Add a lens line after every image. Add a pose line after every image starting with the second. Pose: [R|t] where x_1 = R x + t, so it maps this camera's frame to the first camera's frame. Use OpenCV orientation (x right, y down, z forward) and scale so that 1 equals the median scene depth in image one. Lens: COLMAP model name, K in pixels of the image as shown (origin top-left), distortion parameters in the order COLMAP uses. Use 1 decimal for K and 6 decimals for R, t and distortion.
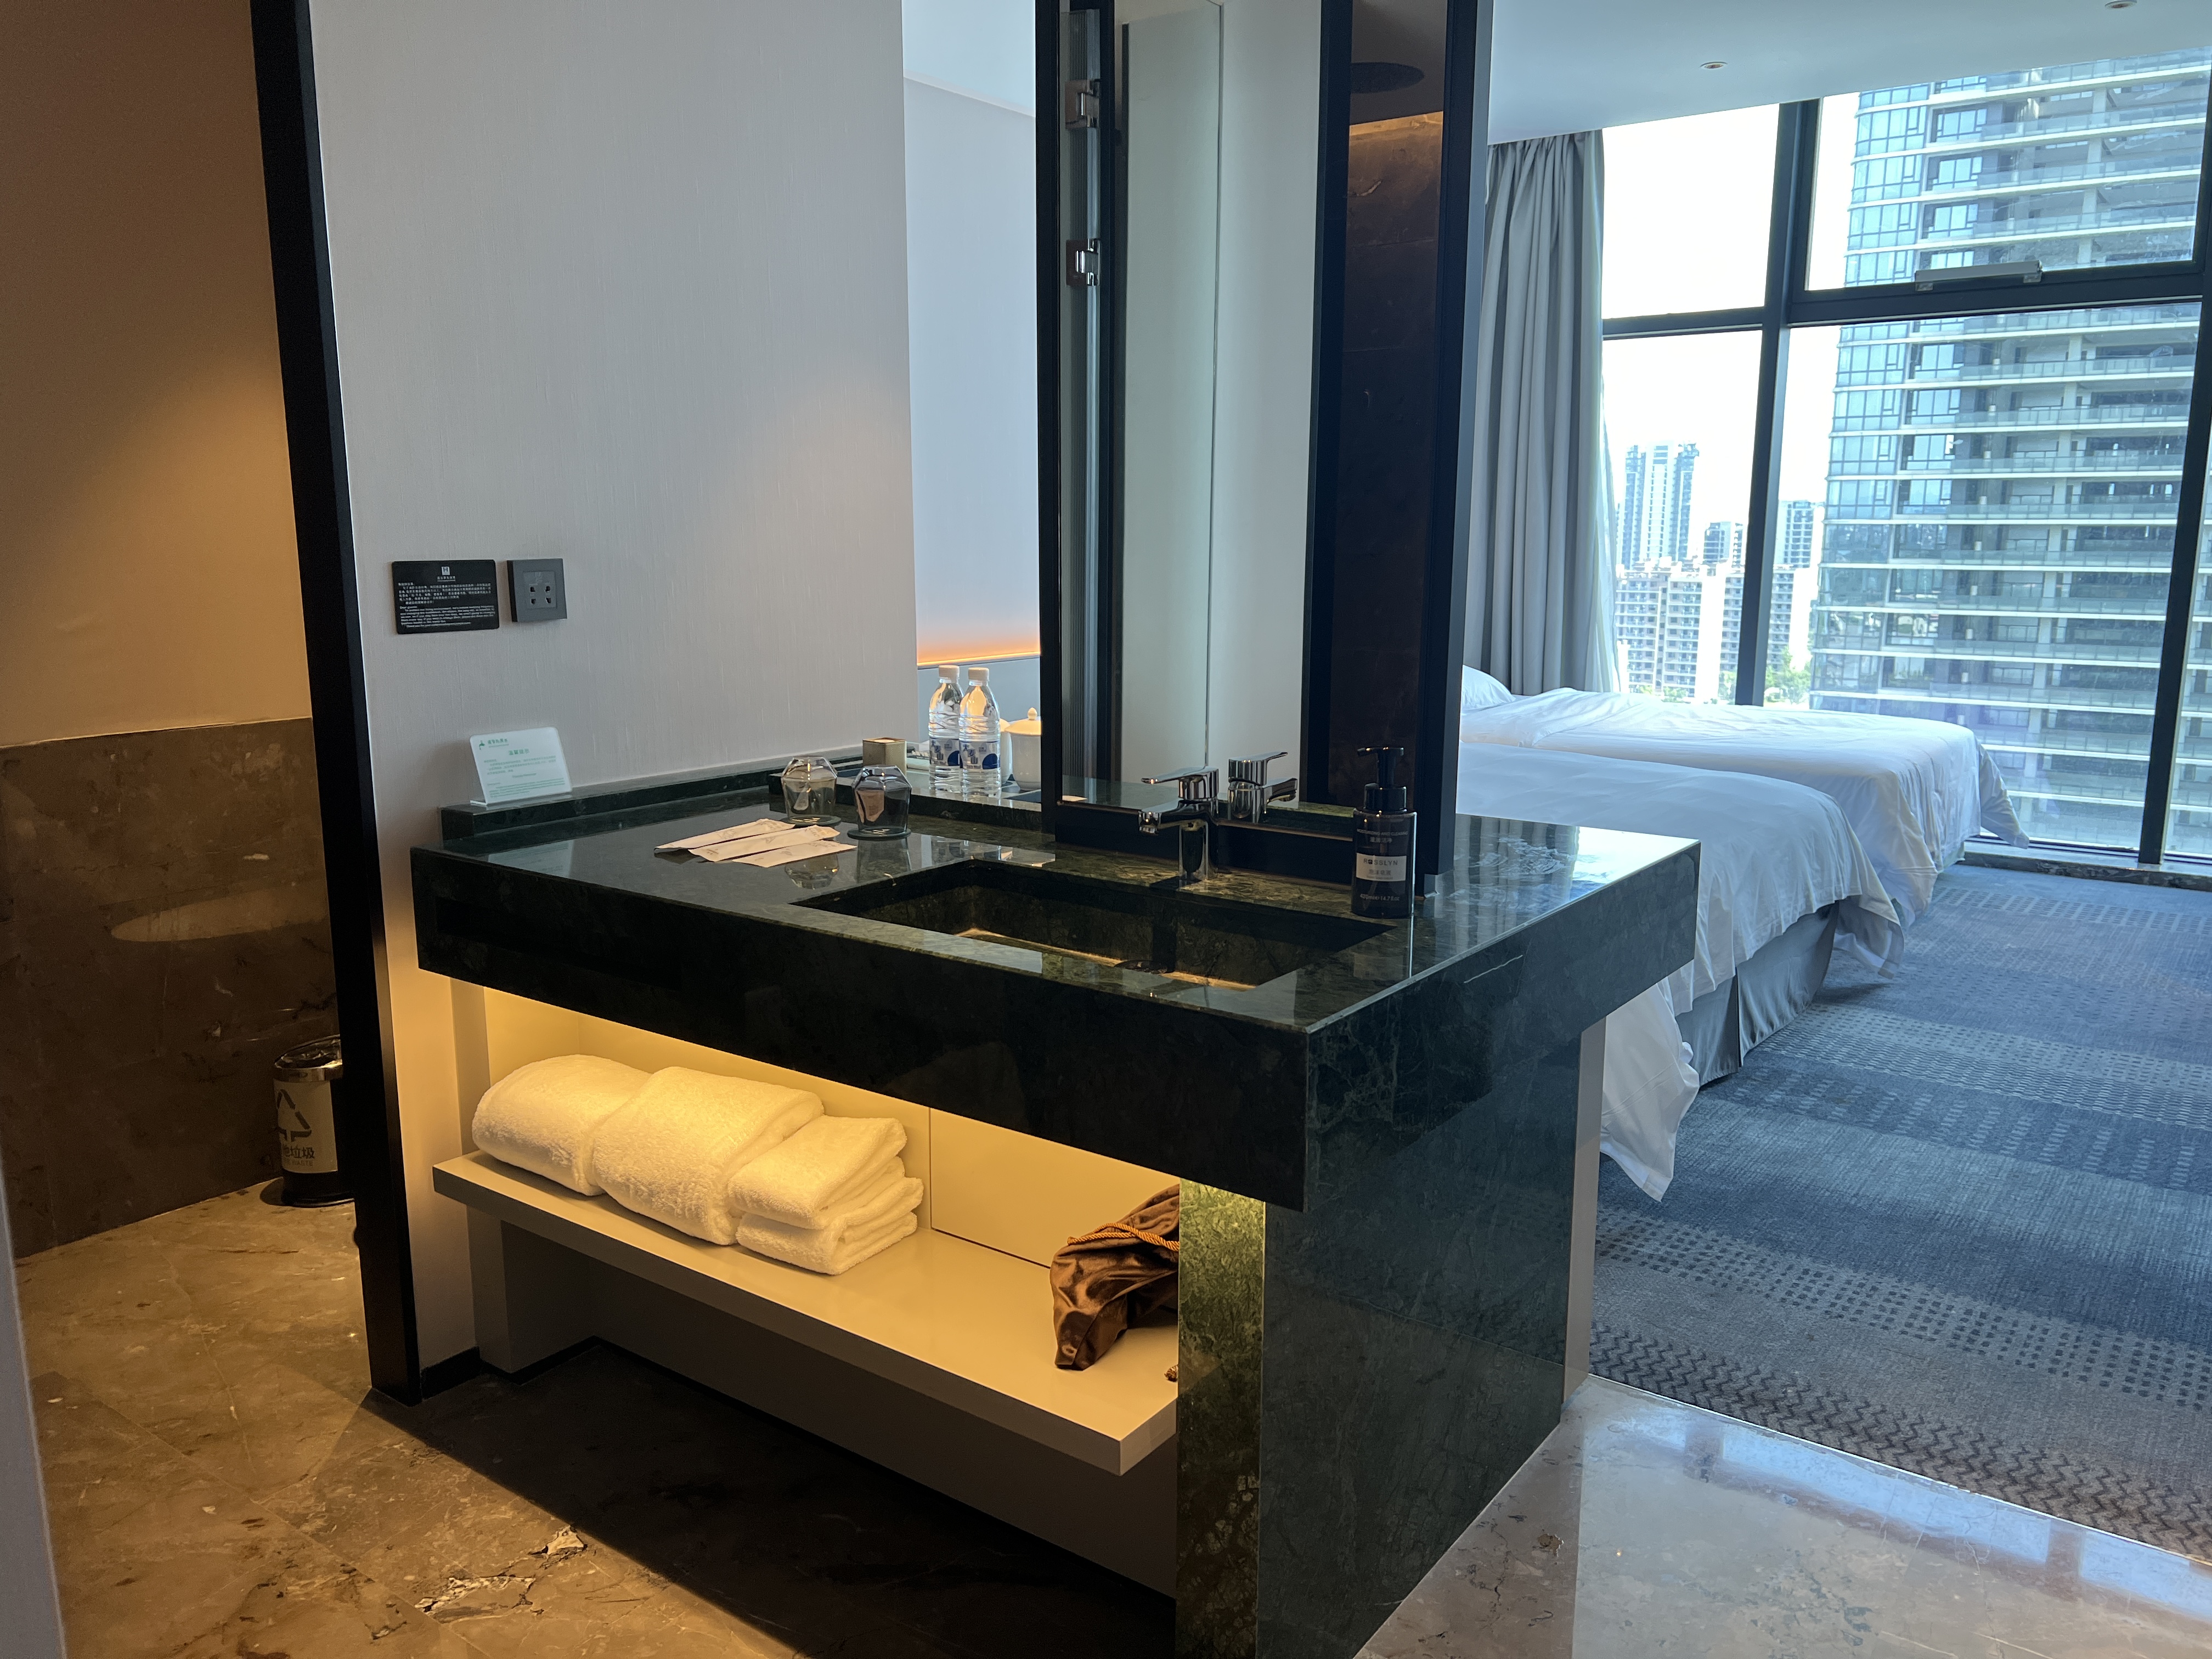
lens RADIAL K [[1683.8, 0, 1091.7], [0, 1683.8, 828.1], [0, 0, 1]] dist [0.007054, 0.000817]
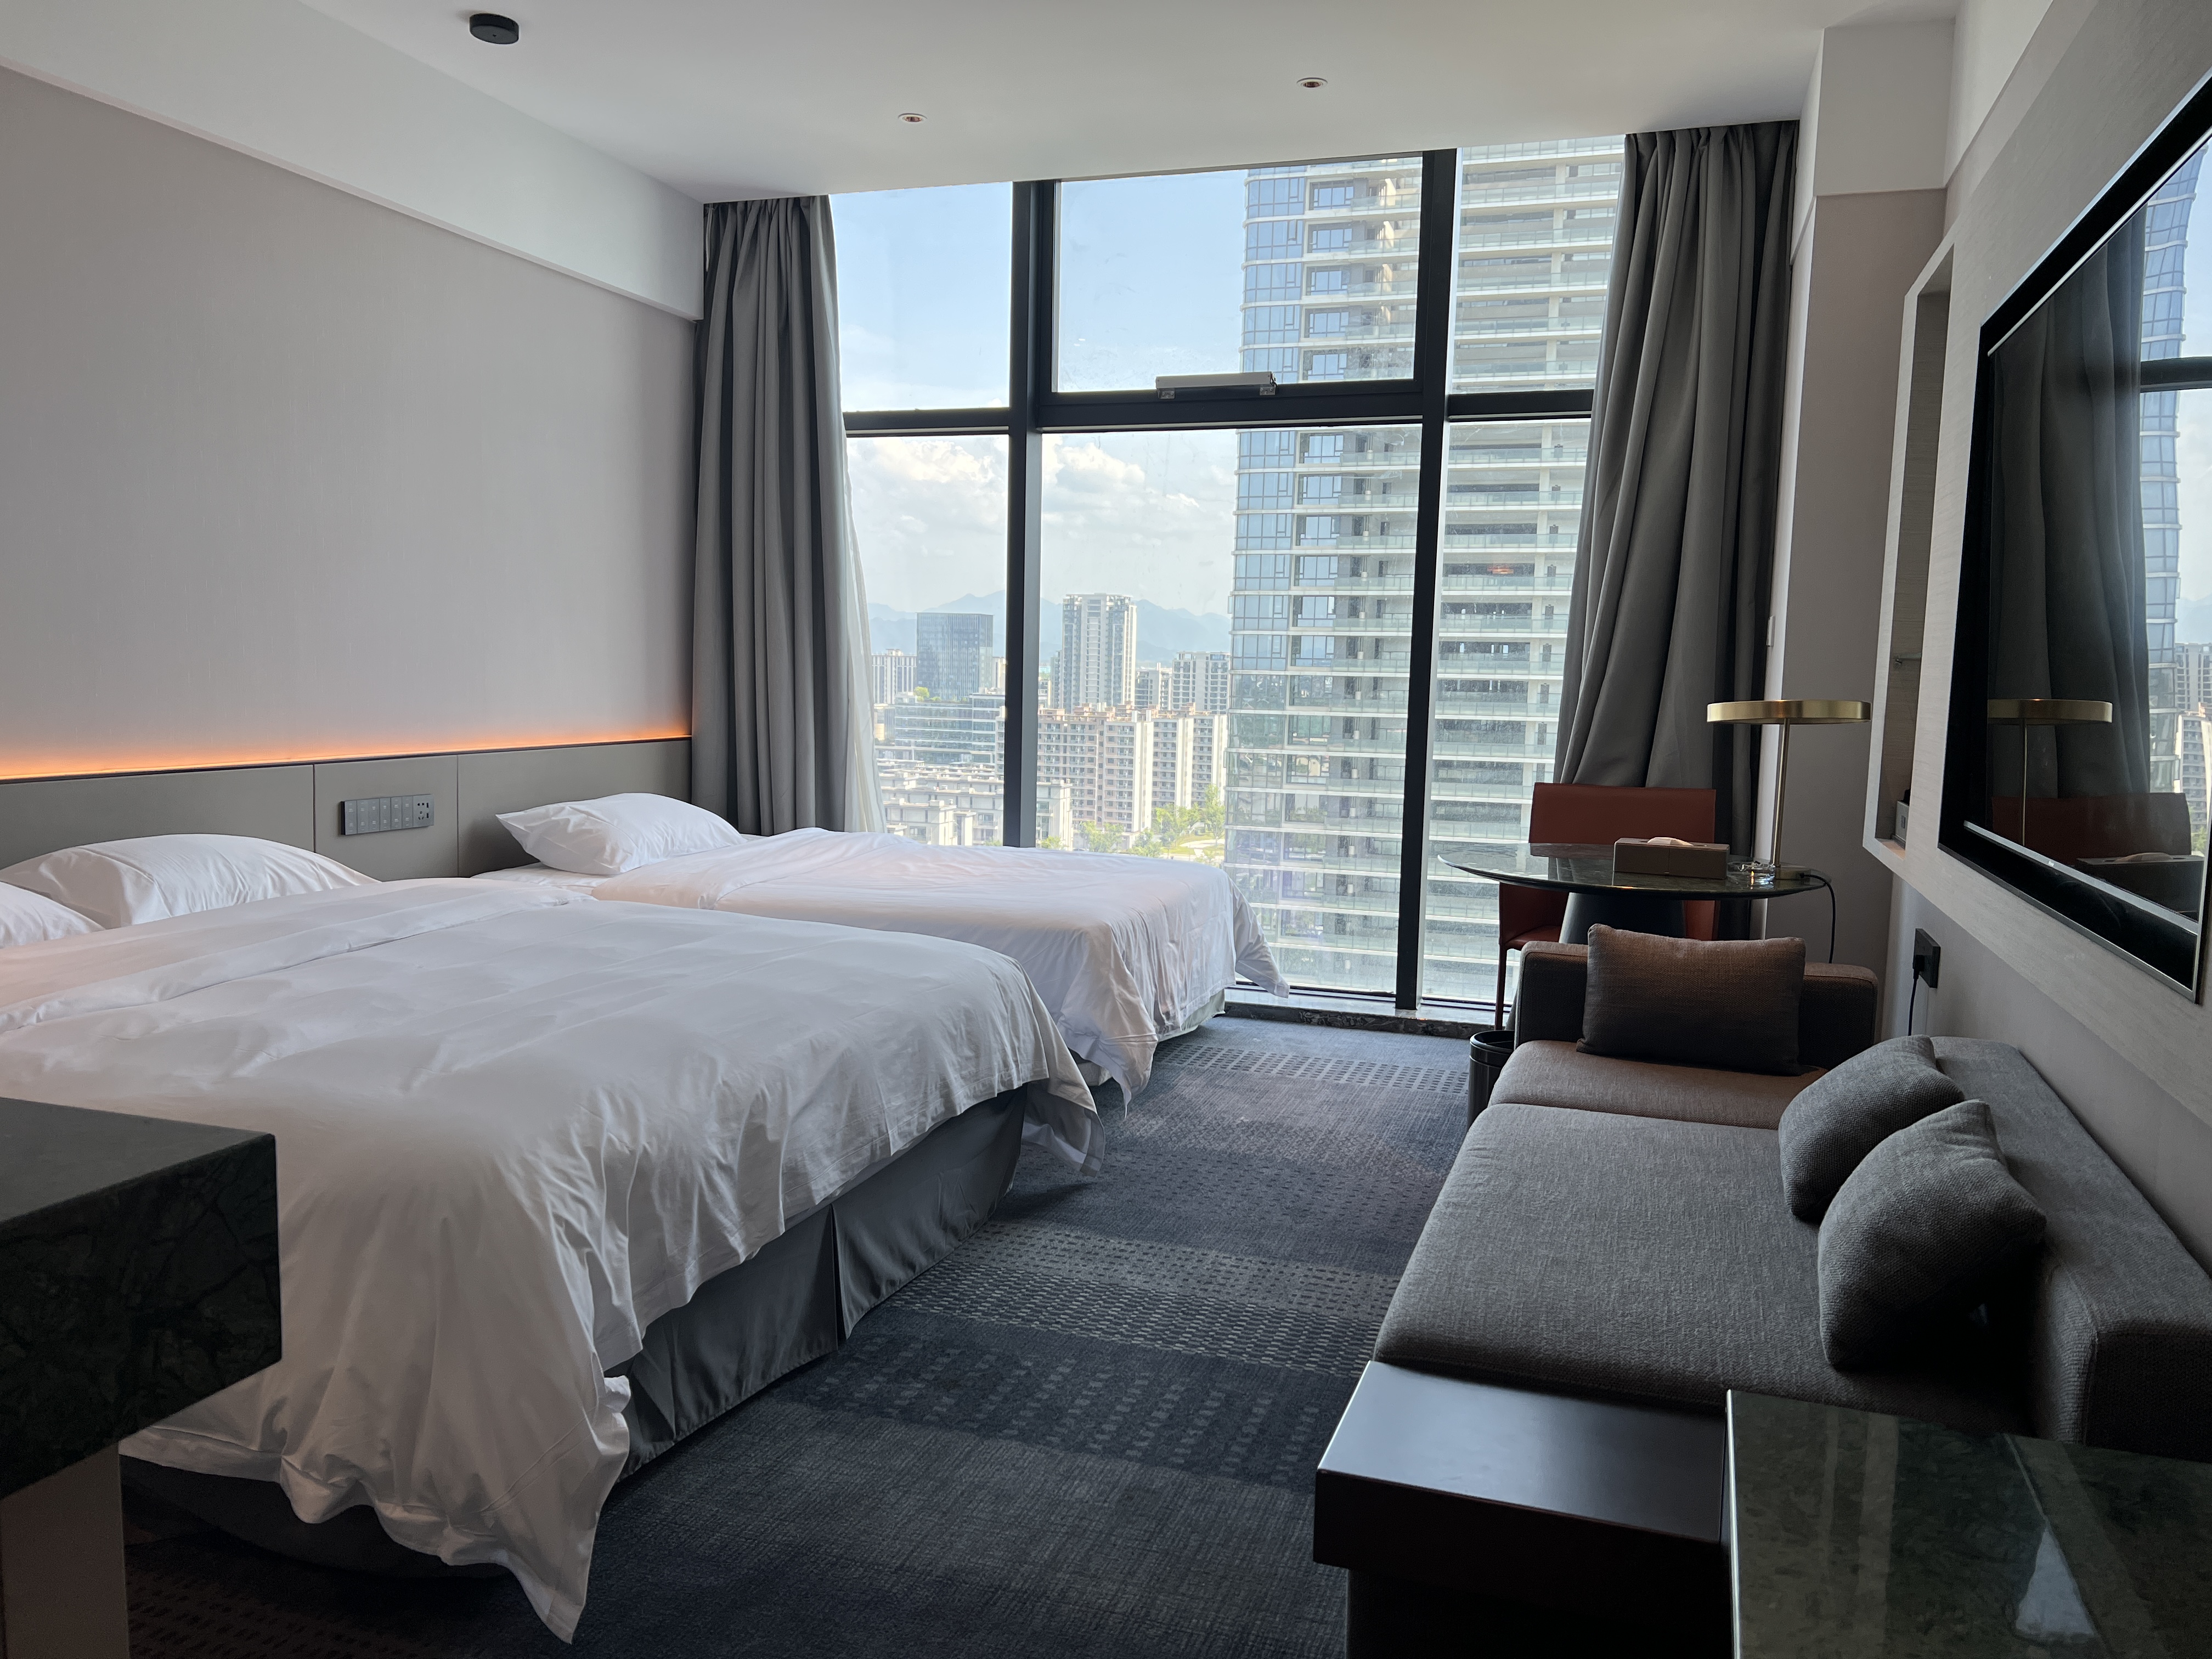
lens RADIAL K [[1666.0, 0, 1098.5], [0, 1666.0, 835.7], [0, 0, 1]] dist [0.076735, -0.094607]
pose [[0.949038, -0.010293, 0.314994, 0.153820], [0.034449, 0.996866, -0.071219, -0.013417], [-0.313273, 0.078441, 0.946418, 0.147564]]
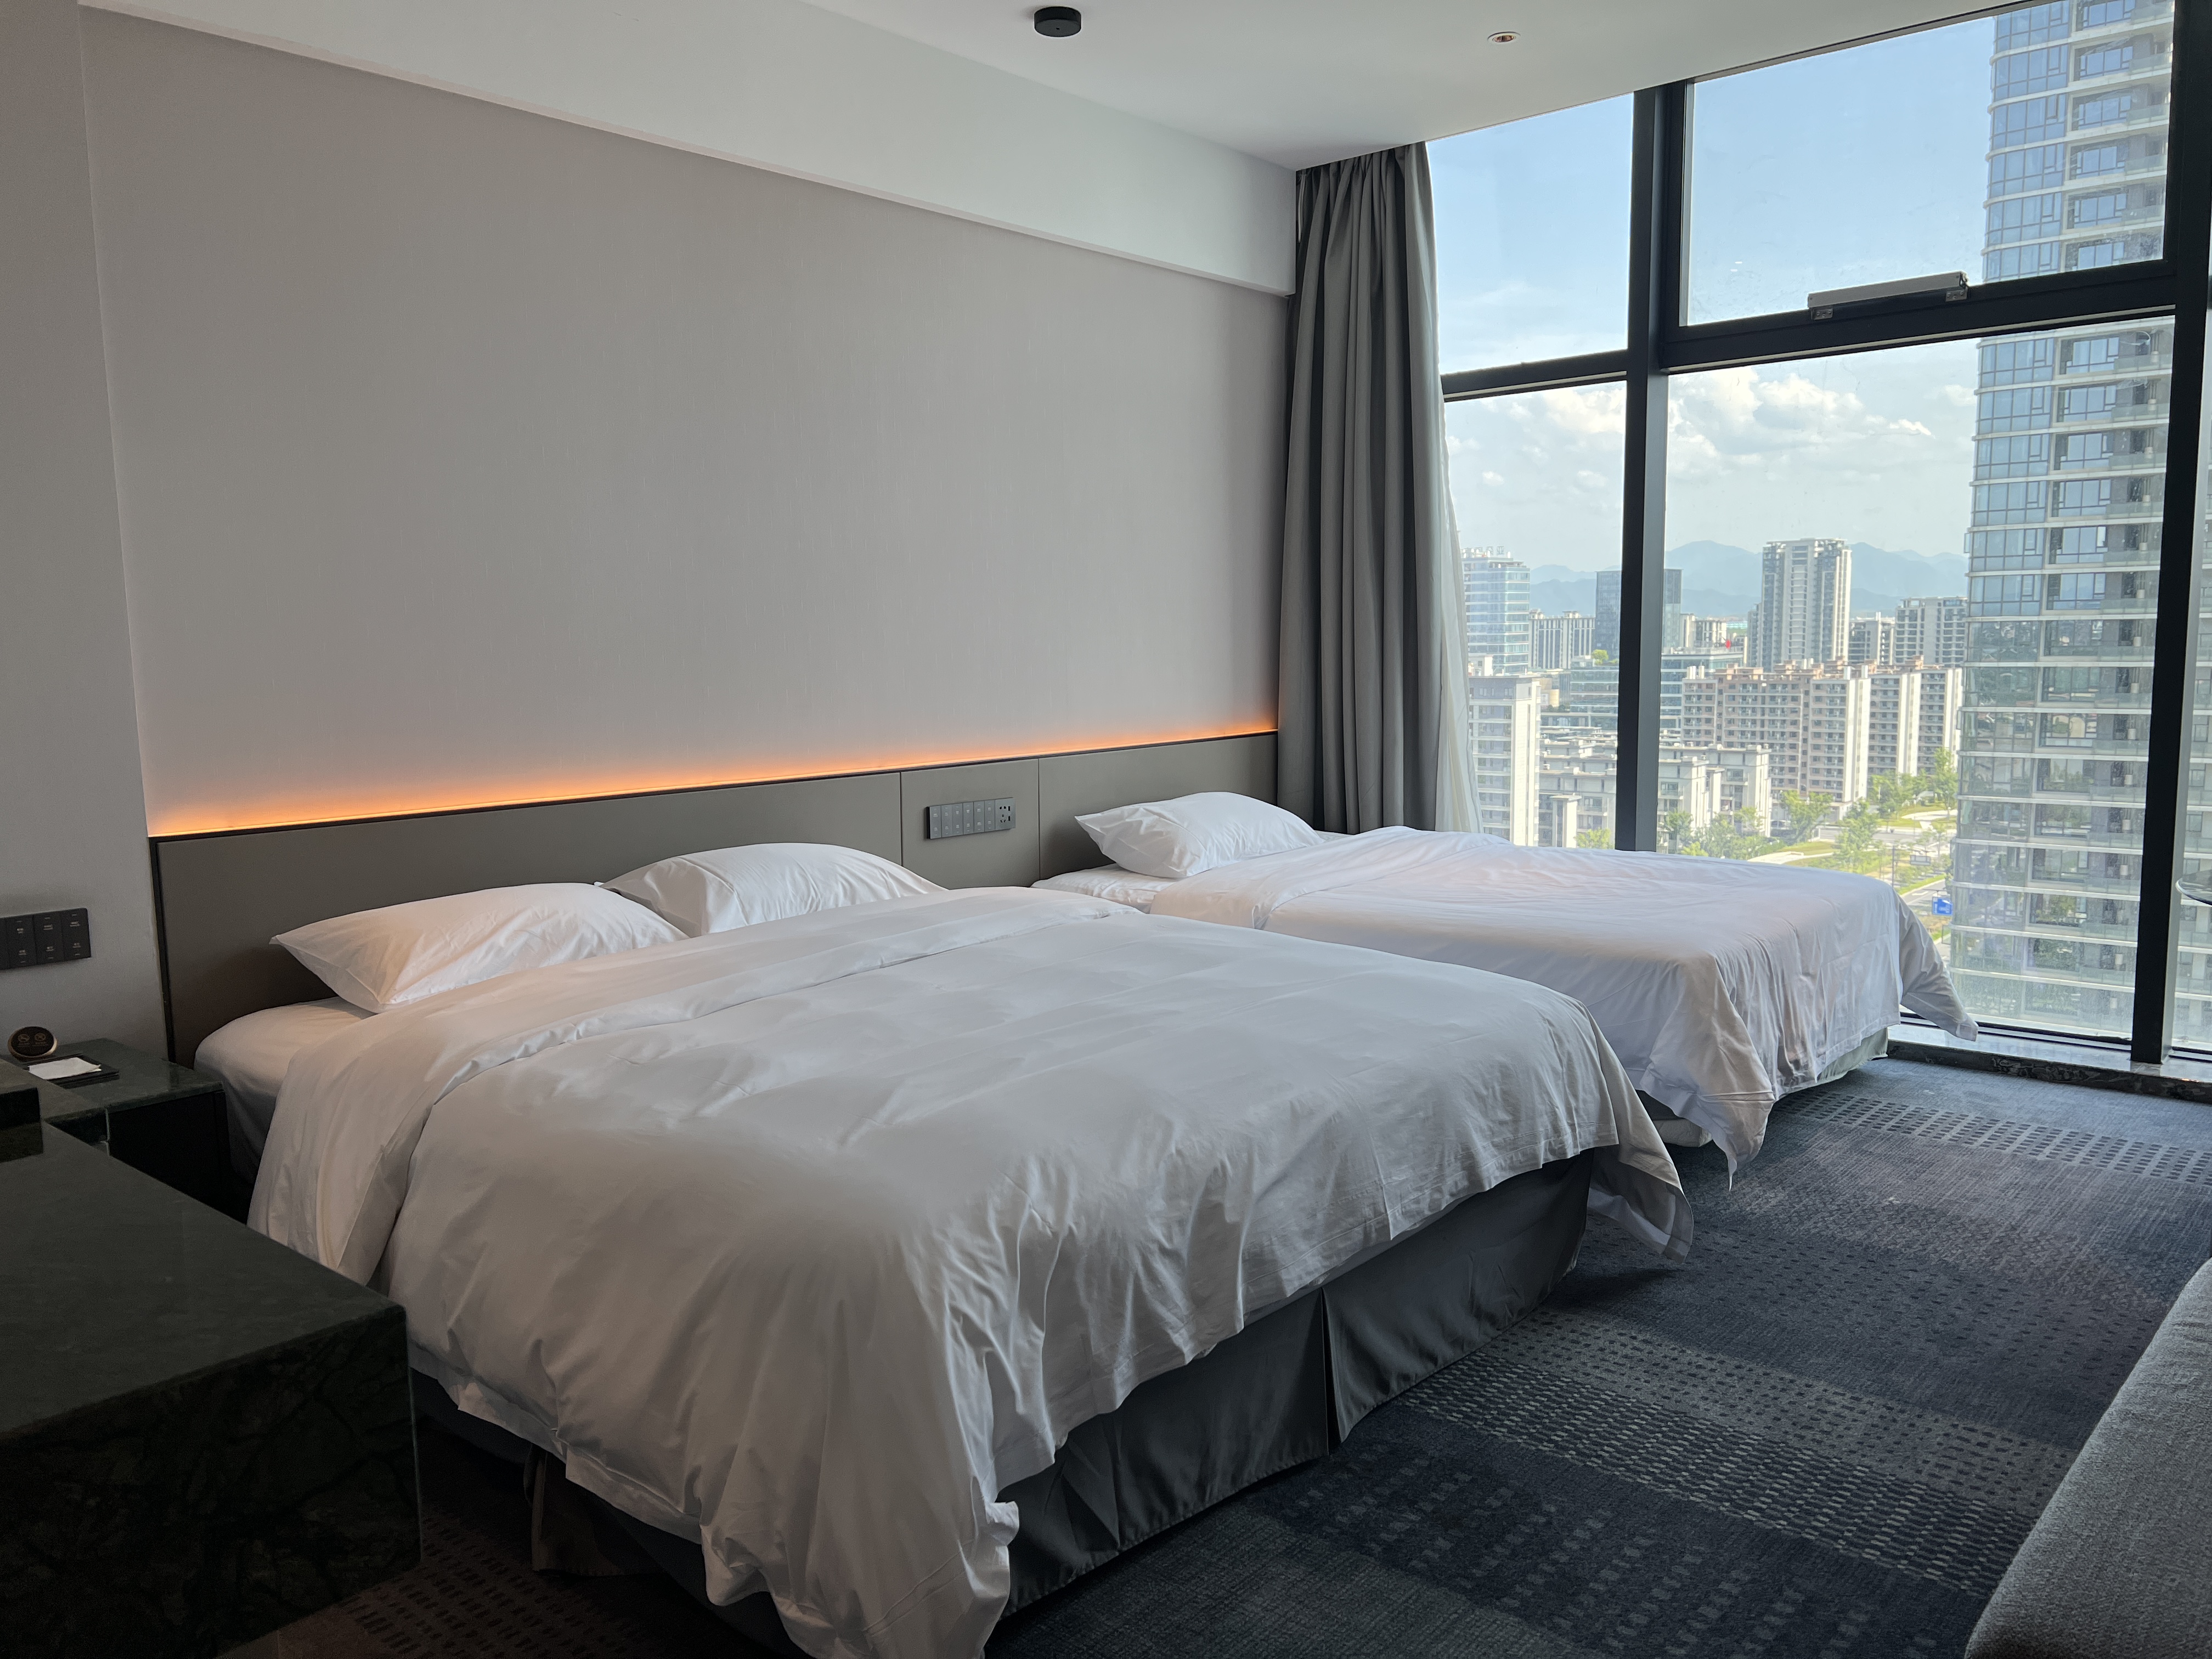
lens RADIAL K [[1666.0, 0, 1098.5], [0, 1666.0, 835.7], [0, 0, 1]] dist [0.076735, -0.094607]
pose [[0.997002, -0.007337, -0.077025, 0.202980], [0.002672, 0.998165, -0.060493, -0.031238], [0.077327, 0.060106, 0.995192, 0.196763]]
